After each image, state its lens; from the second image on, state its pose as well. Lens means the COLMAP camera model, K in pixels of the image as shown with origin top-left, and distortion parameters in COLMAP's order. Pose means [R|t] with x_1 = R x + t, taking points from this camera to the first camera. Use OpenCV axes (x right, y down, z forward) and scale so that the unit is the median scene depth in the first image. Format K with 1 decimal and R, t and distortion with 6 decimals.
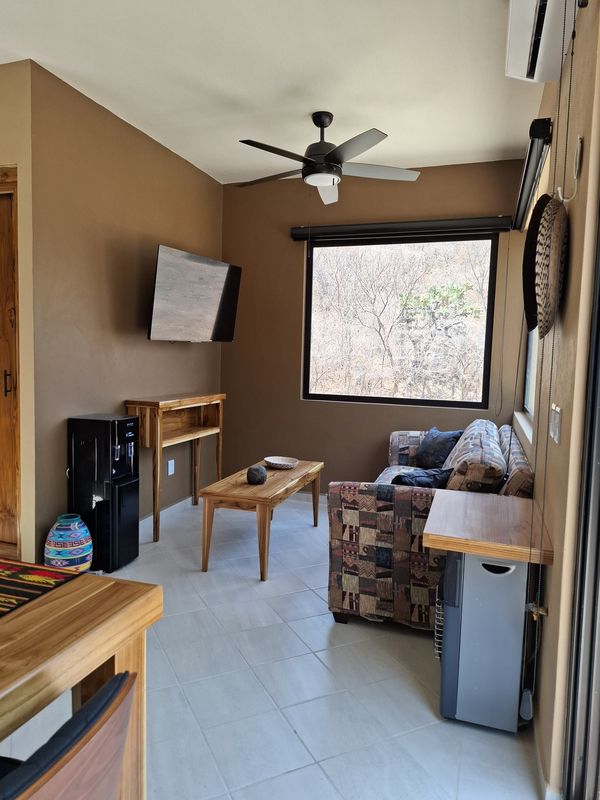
lens RADIAL K [[564.9, 0, 300.2], [0, 564.9, 401.3], [0, 0, 1]] dist [0.078493, -0.091909]
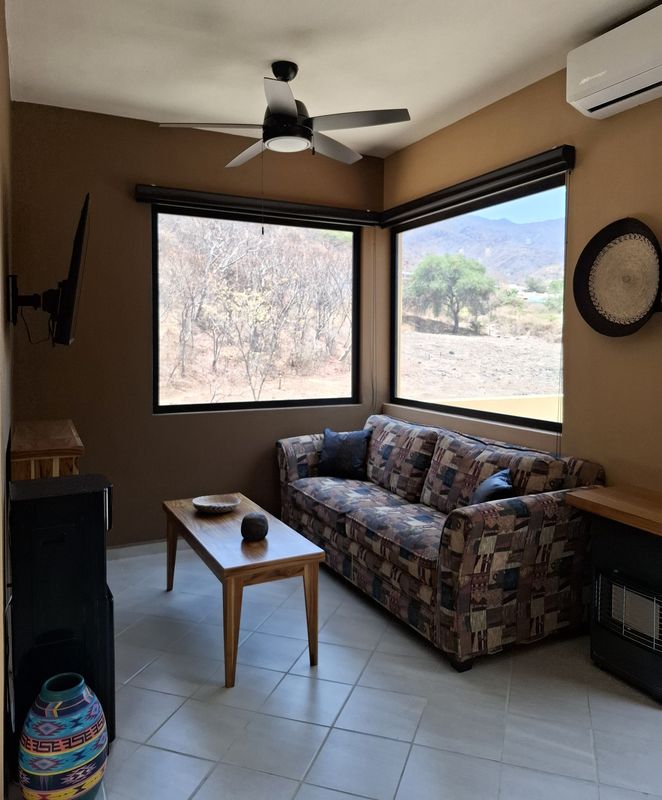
lens RADIAL K [[625.4, 0, 337.1], [0, 625.4, 354.1], [0, 0, 1]] dist [0.028154, -0.031689]
pose [[0.704817, -0.041890, 0.708151, -0.736750], [0.074921, 0.997068, -0.015588, -0.092236], [-0.705422, 0.064042, 0.705889, 0.443465]]
